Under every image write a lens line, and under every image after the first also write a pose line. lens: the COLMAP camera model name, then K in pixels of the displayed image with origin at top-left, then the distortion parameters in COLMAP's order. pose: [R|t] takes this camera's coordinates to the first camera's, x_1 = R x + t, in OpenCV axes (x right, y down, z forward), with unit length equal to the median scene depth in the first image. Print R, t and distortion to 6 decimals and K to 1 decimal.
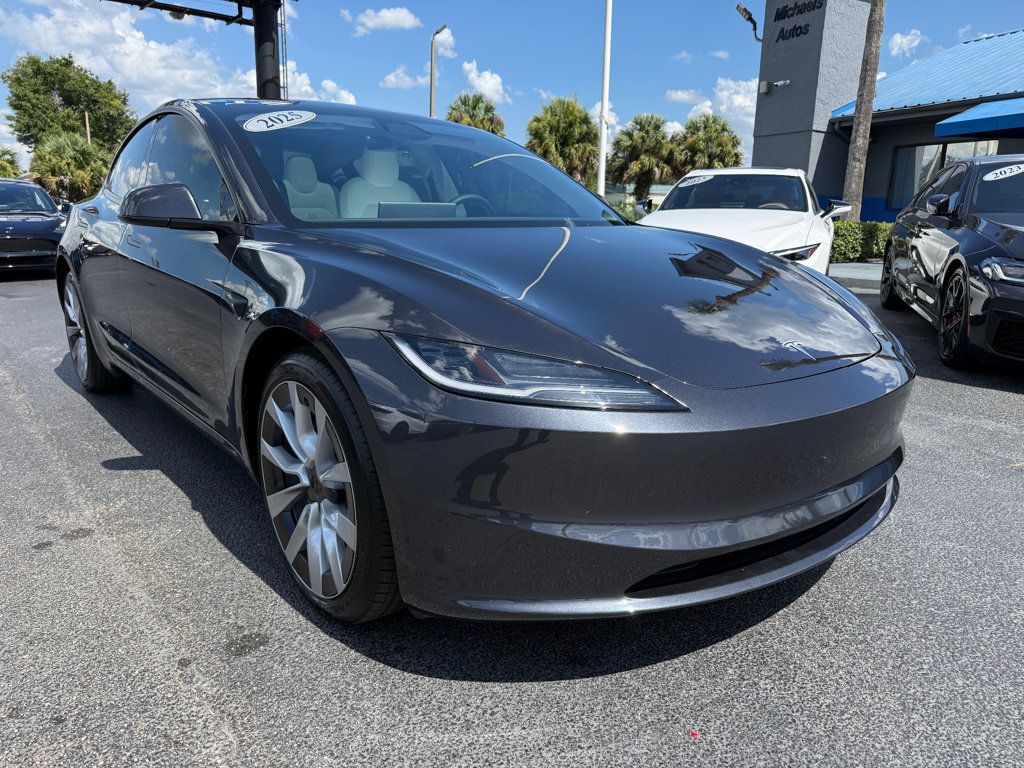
lens RADIAL K [[736.5, 0, 508.2], [0, 736.5, 386.2], [0, 0, 1]] dist [0.004563, -0.018544]
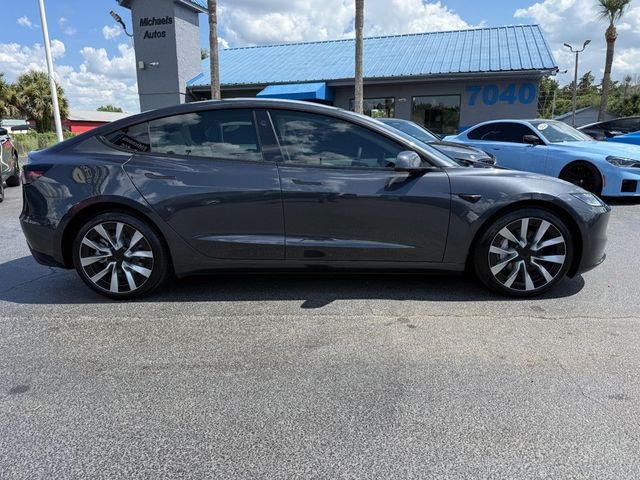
lens RADIAL K [[460.3, 0, 318.7], [0, 460.3, 239.6], [0, 0, 1]] dist [0.004563, -0.018544]
pose [[0.662986, -0.186708, 0.724975, -0.187245], [0.192522, 0.978353, 0.075902, -0.019104], [-0.723453, 0.089251, 0.684580, 0.029902]]
